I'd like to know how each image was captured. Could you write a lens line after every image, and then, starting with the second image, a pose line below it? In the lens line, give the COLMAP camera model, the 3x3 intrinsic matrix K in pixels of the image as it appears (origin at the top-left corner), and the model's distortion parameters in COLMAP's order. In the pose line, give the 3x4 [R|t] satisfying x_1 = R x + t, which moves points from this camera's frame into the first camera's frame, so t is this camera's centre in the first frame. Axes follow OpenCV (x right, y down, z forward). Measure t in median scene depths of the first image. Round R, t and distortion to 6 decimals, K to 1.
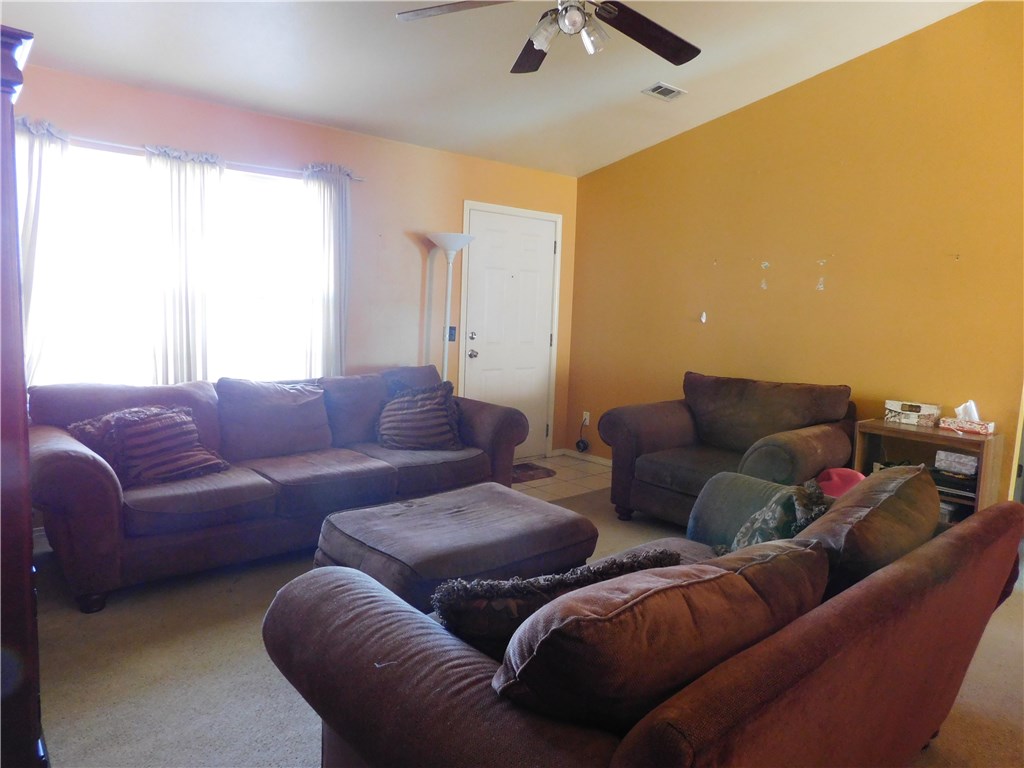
lens RADIAL K [[649.3, 0, 512.0], [0, 649.3, 384.0], [0, 0, 1]] dist [-0.064257, 0.000491]
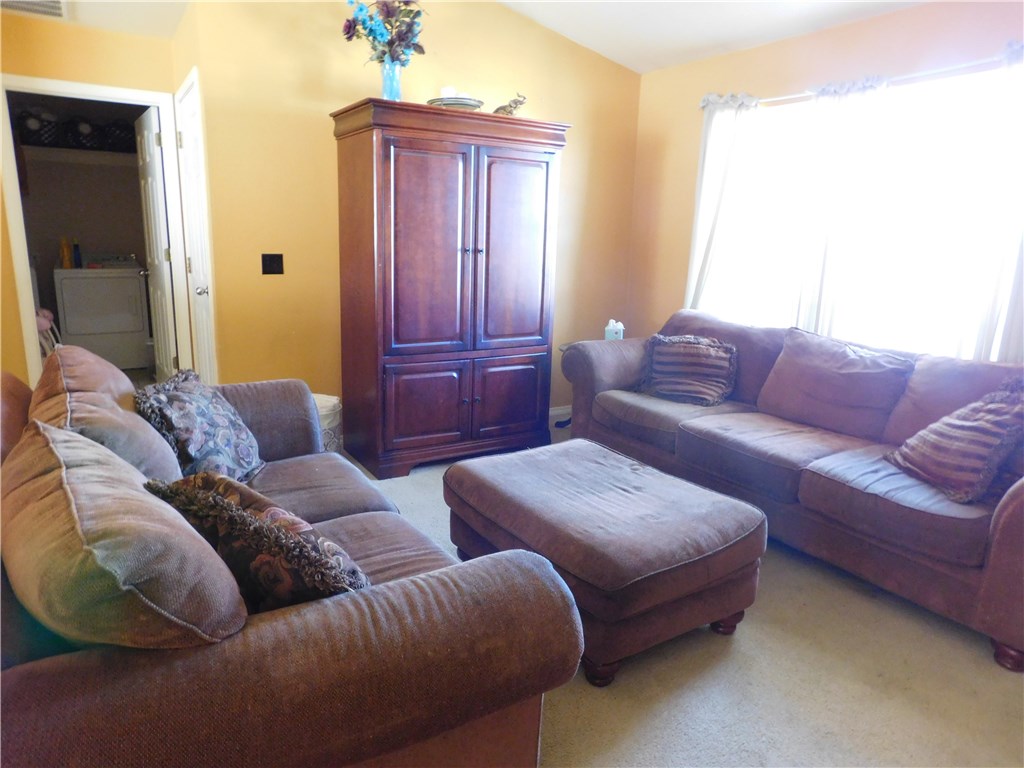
lens RADIAL K [[649.3, 0, 512.0], [0, 649.3, 384.0], [0, 0, 1]] dist [-0.064257, 0.000491]
pose [[-0.141815, 0.165931, -0.975887, 0.624759], [-0.167393, 0.967633, 0.188853, -0.044114], [0.975637, 0.190139, -0.109449, 0.875266]]
